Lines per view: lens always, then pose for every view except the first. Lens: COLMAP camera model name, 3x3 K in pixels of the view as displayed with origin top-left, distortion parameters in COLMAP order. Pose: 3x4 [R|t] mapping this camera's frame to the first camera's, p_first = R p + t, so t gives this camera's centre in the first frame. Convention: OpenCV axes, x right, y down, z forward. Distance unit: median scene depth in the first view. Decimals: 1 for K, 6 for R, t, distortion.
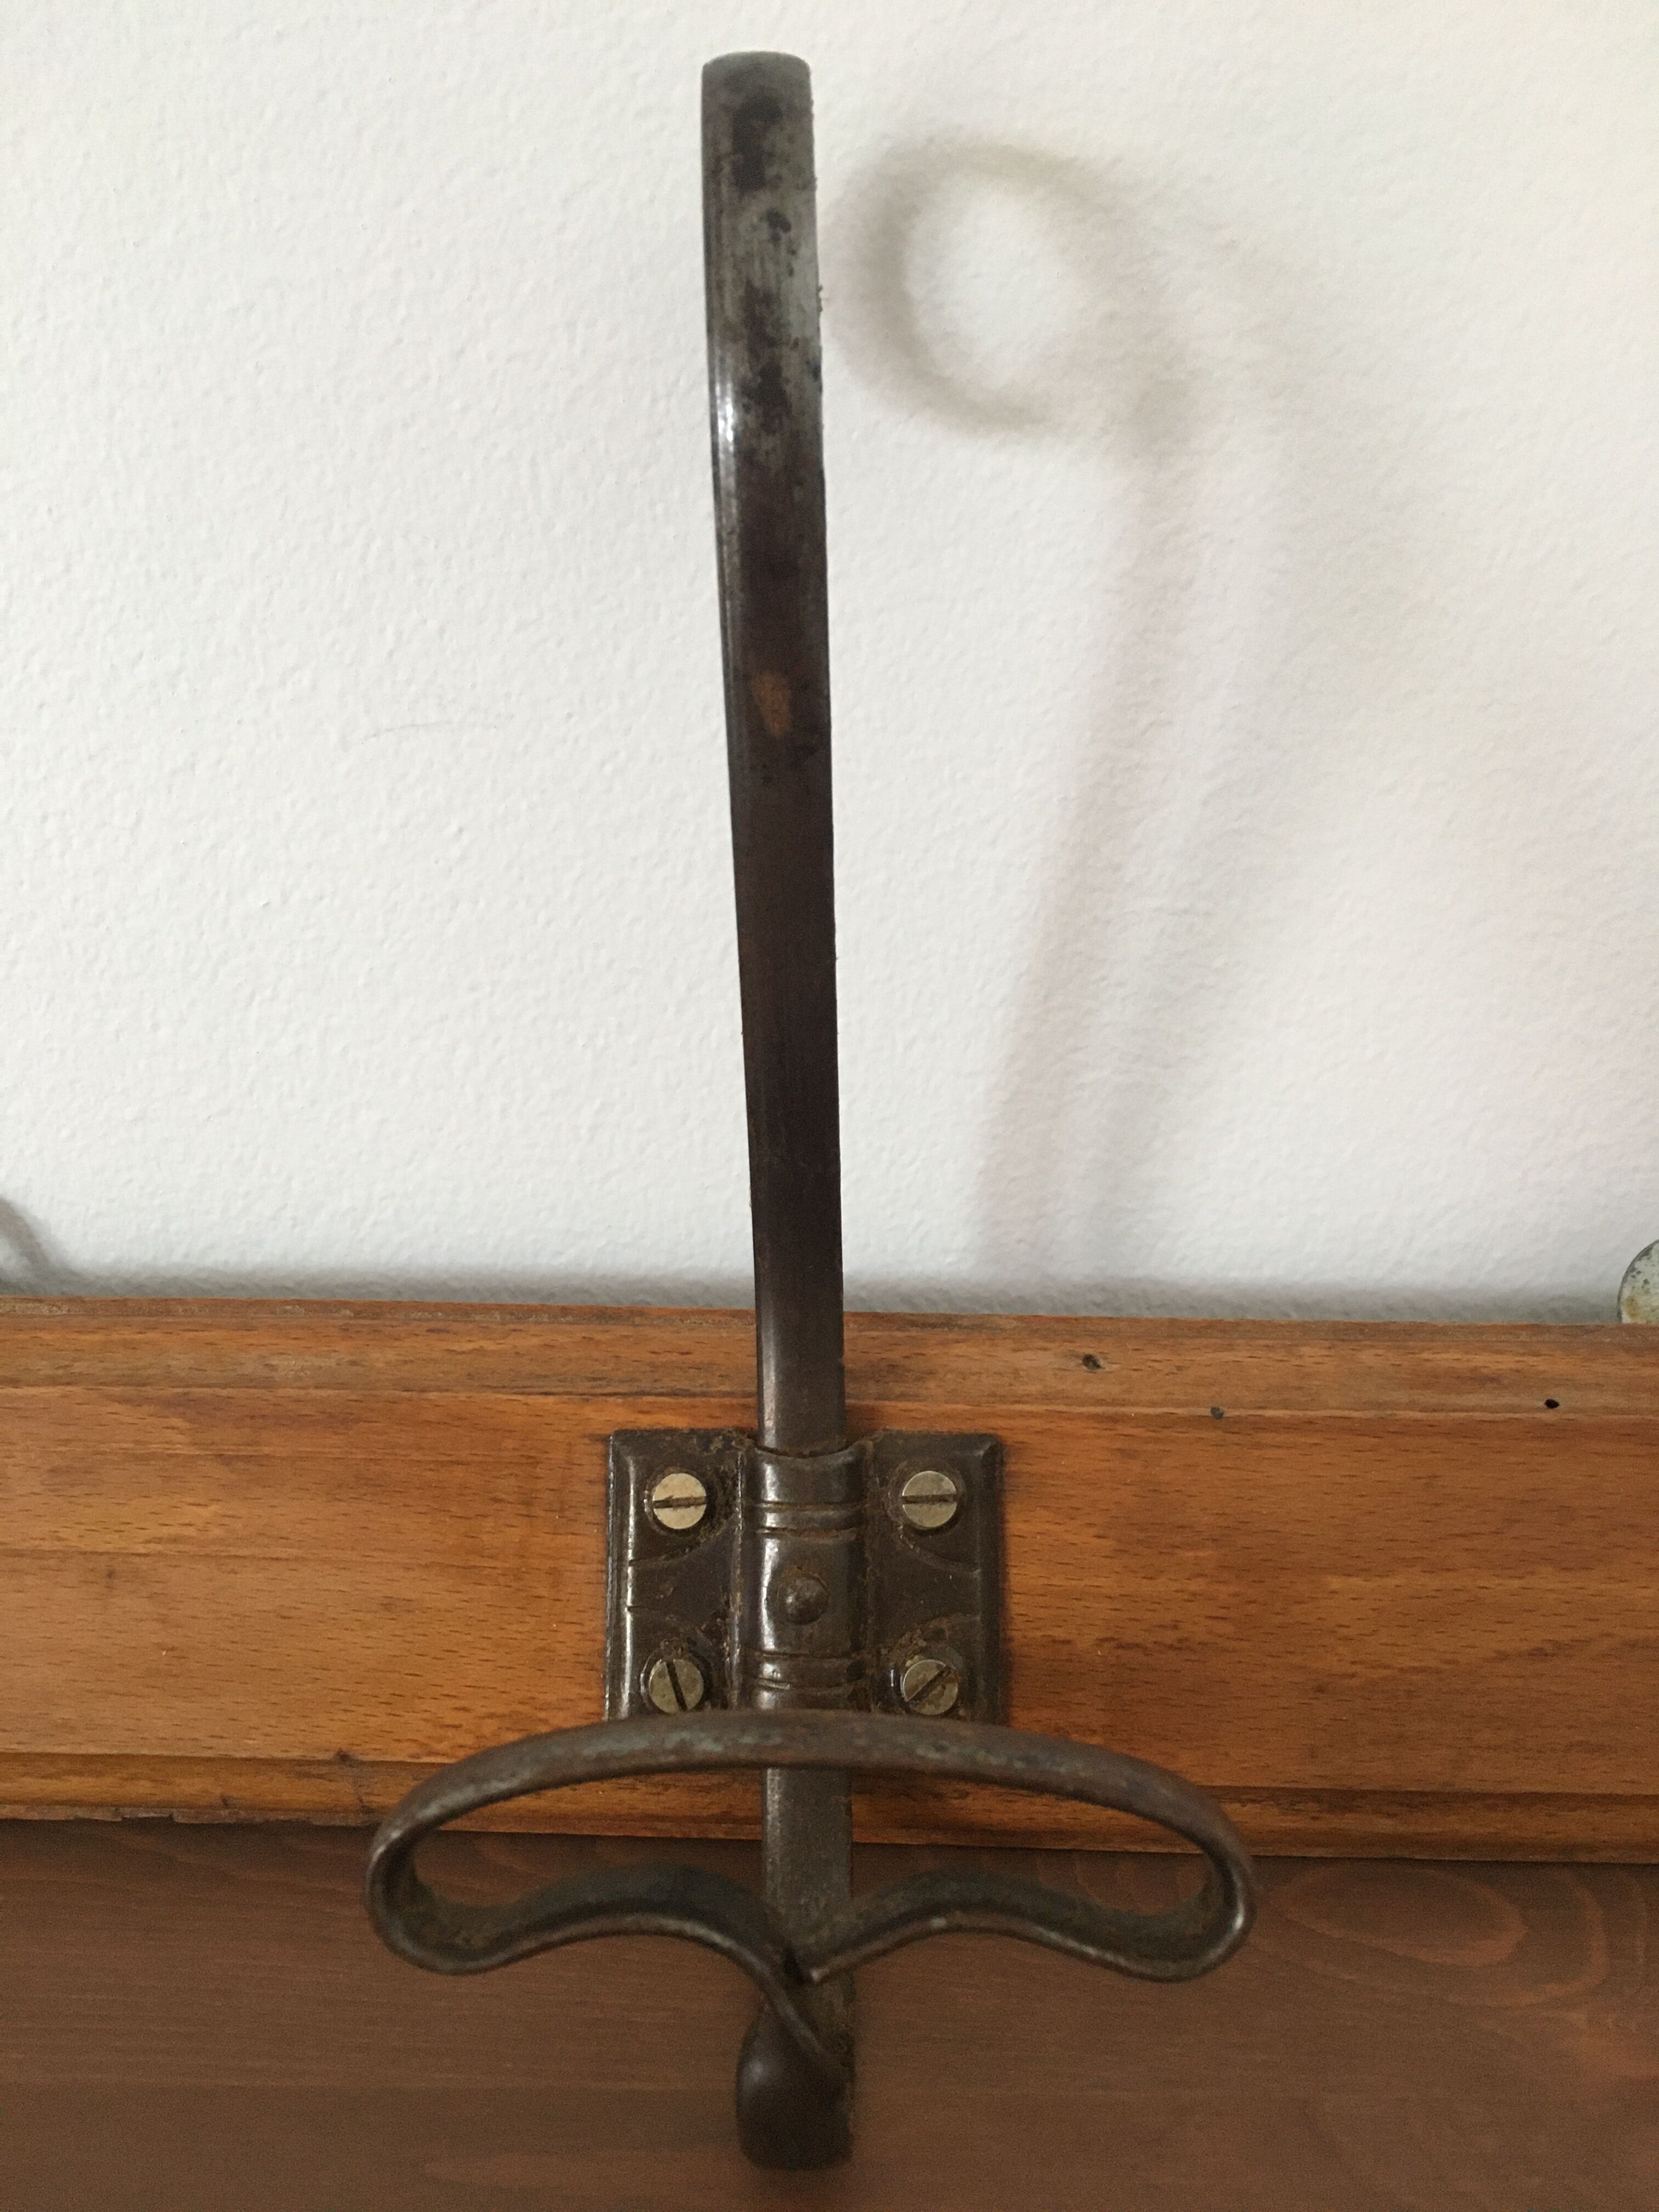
lens RADIAL K [[1916.6, 0, 838.7], [0, 1916.6, 1105.0], [0, 0, 1]] dist [0.061355, -0.093175]
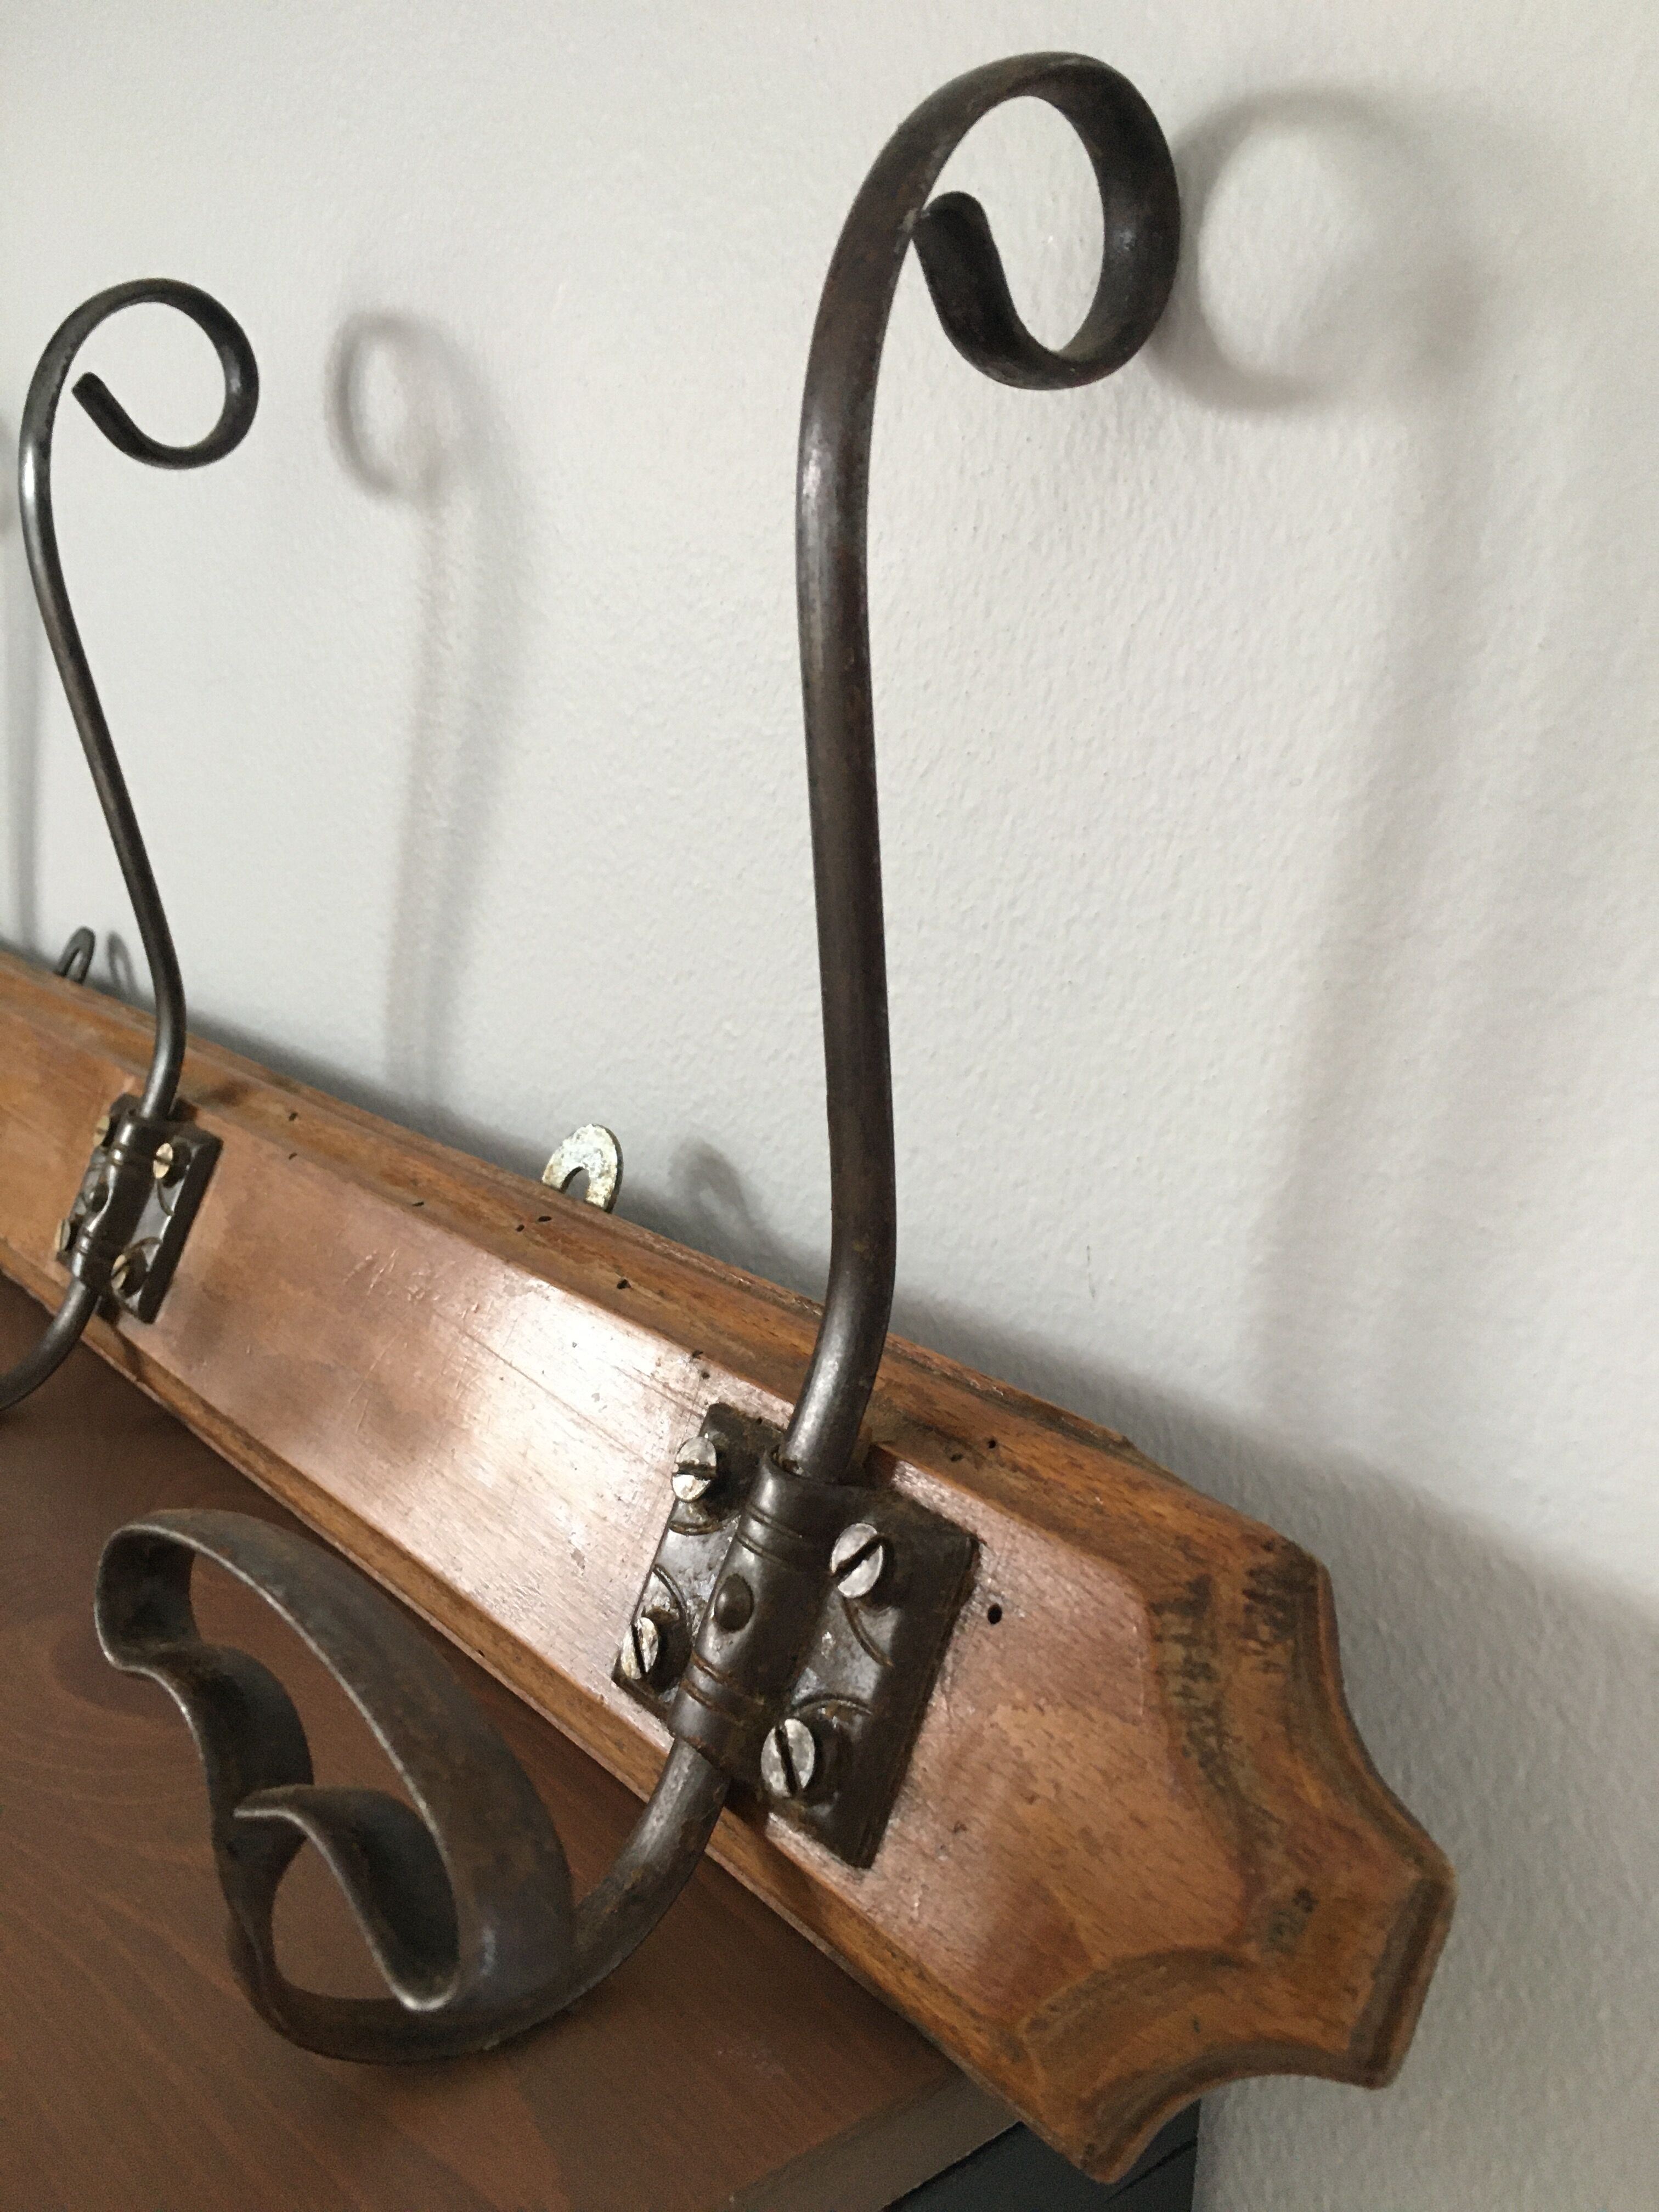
lens RADIAL K [[1916.6, 0, 838.7], [0, 1916.6, 1105.0], [0, 0, 1]] dist [0.061355, -0.093175]
pose [[0.667661, 0.190607, -0.719651, 1.453091], [-0.271505, 0.962432, 0.003019, 0.009520], [0.693191, 0.193373, 0.694329, 0.277111]]
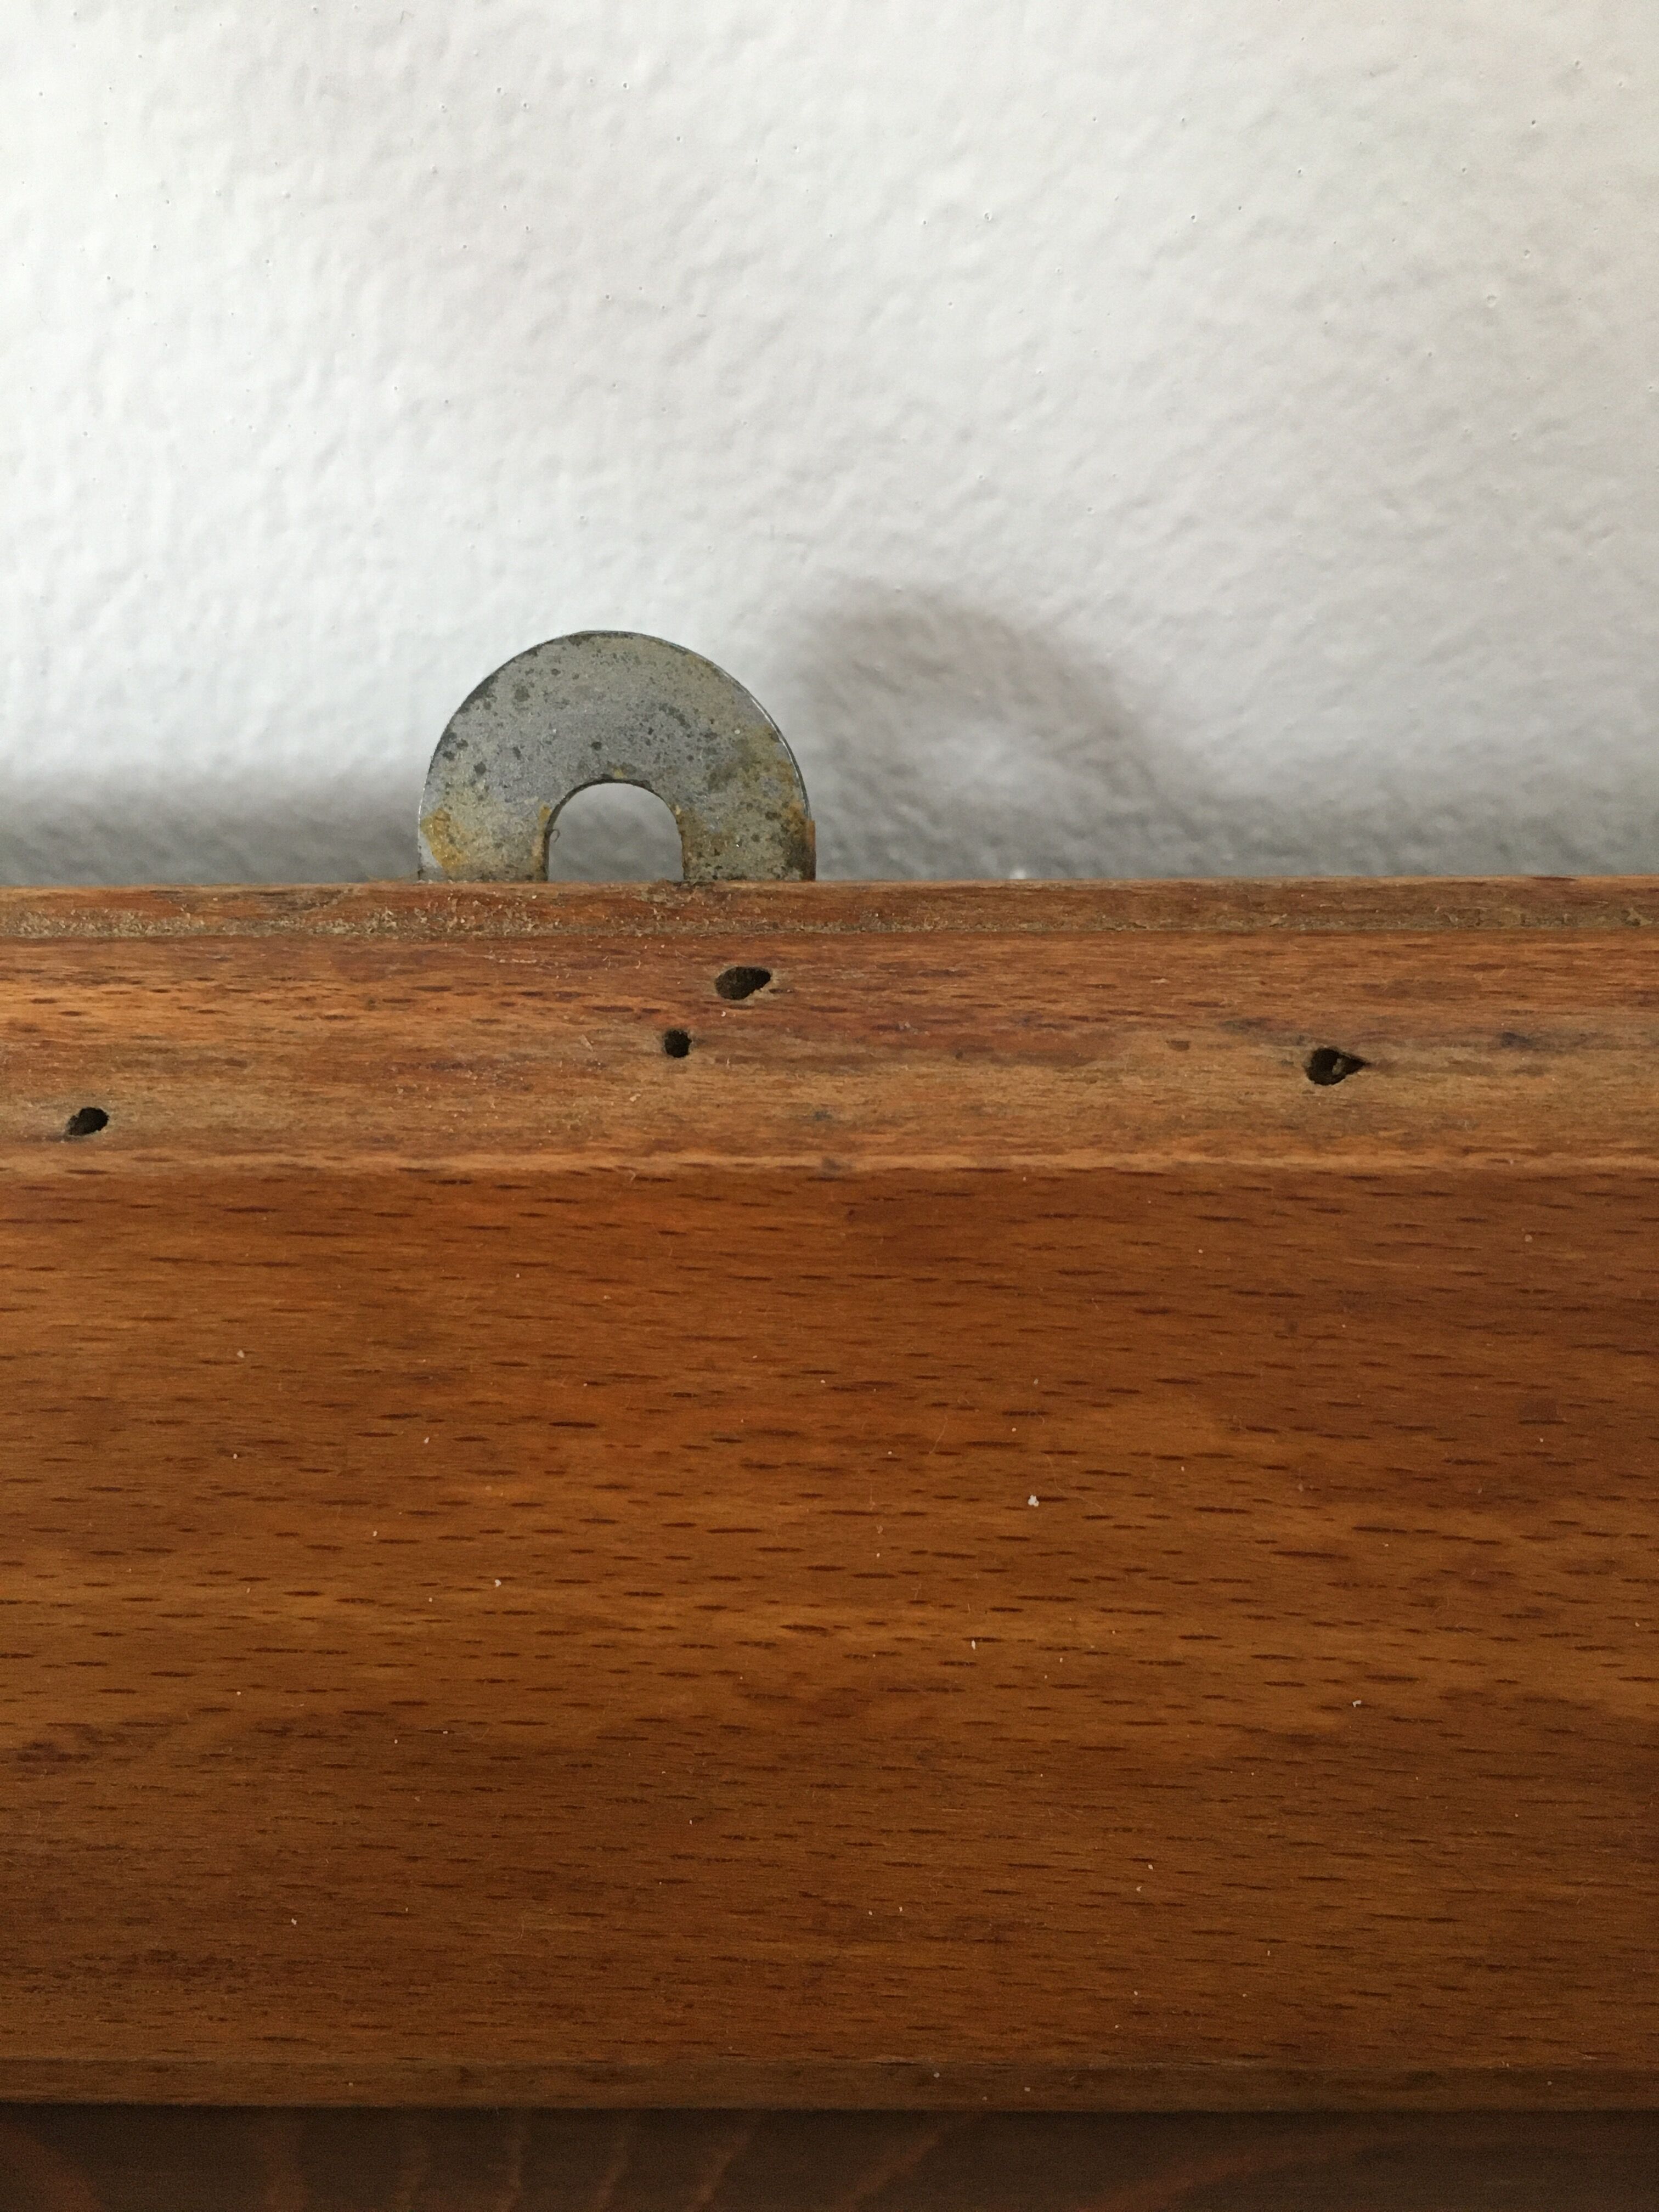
lens RADIAL K [[1986.5, 0, 838.7], [0, 1986.5, 1105.3], [0, 0, 1]] dist [0.059686, -0.131415]
pose [[0.999556, -0.022581, 0.019458, 0.493917], [0.015908, 0.956158, 0.292418, 0.042647], [-0.025208, -0.291979, 0.956093, 0.622803]]
